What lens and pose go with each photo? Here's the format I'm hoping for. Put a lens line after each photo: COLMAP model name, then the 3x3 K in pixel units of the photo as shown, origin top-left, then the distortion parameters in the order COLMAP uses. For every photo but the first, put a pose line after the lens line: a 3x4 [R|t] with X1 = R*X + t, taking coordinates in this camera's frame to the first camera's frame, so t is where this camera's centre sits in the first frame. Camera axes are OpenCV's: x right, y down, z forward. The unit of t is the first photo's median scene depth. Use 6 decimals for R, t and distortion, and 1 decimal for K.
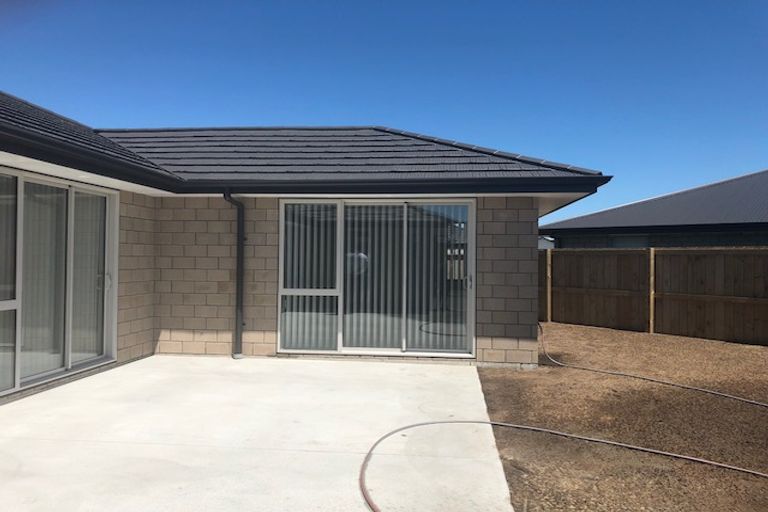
lens RADIAL K [[637.6, 0, 384.0], [0, 637.6, 259.3], [0, 0, 1]] dist [0.050892, -0.083207]
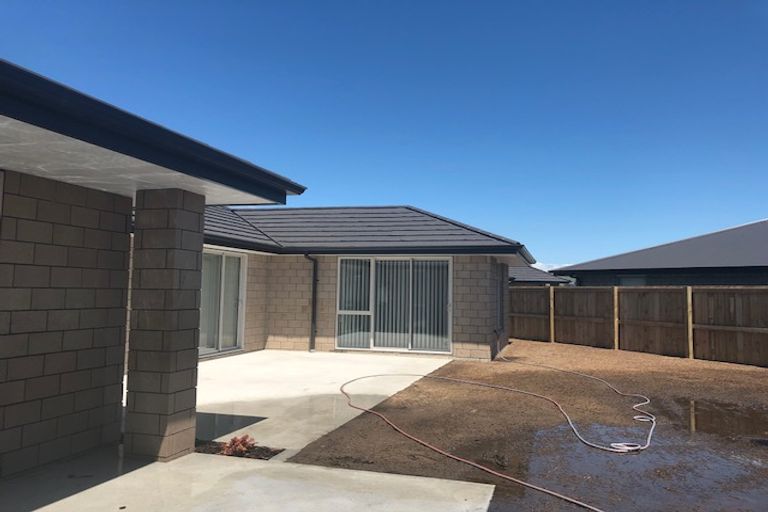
lens RADIAL K [[637.6, 0, 378.8], [0, 637.6, 243.8], [0, 0, 1]] dist [0.050892, -0.083207]
pose [[0.982847, -0.007765, -0.184257, 0.248669], [-0.006686, 0.996956, -0.077678, 0.001071], [0.184299, 0.077578, 0.979804, -0.613860]]
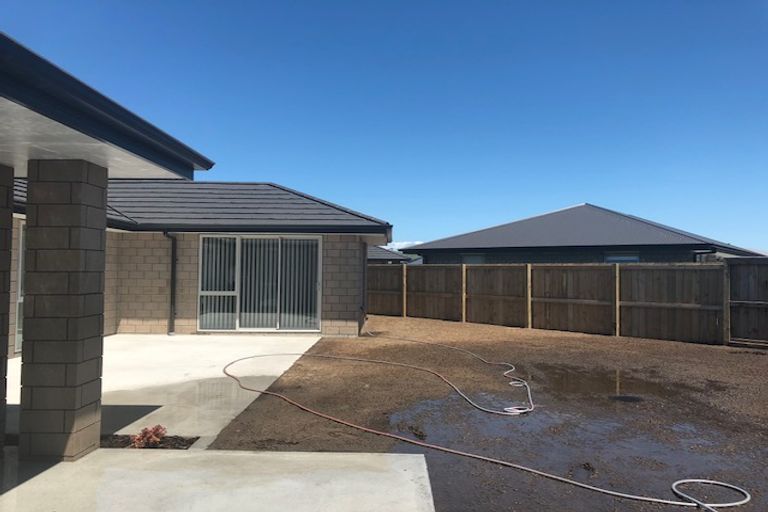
lens RADIAL K [[637.6, 0, 387.4], [0, 637.6, 253.2], [0, 0, 1]] dist [0.050892, -0.083207]
pose [[0.995880, 0.000918, 0.090675, 0.156613], [0.001706, 0.999582, -0.028852, -0.001478], [-0.090664, 0.028888, 0.995462, -0.621473]]
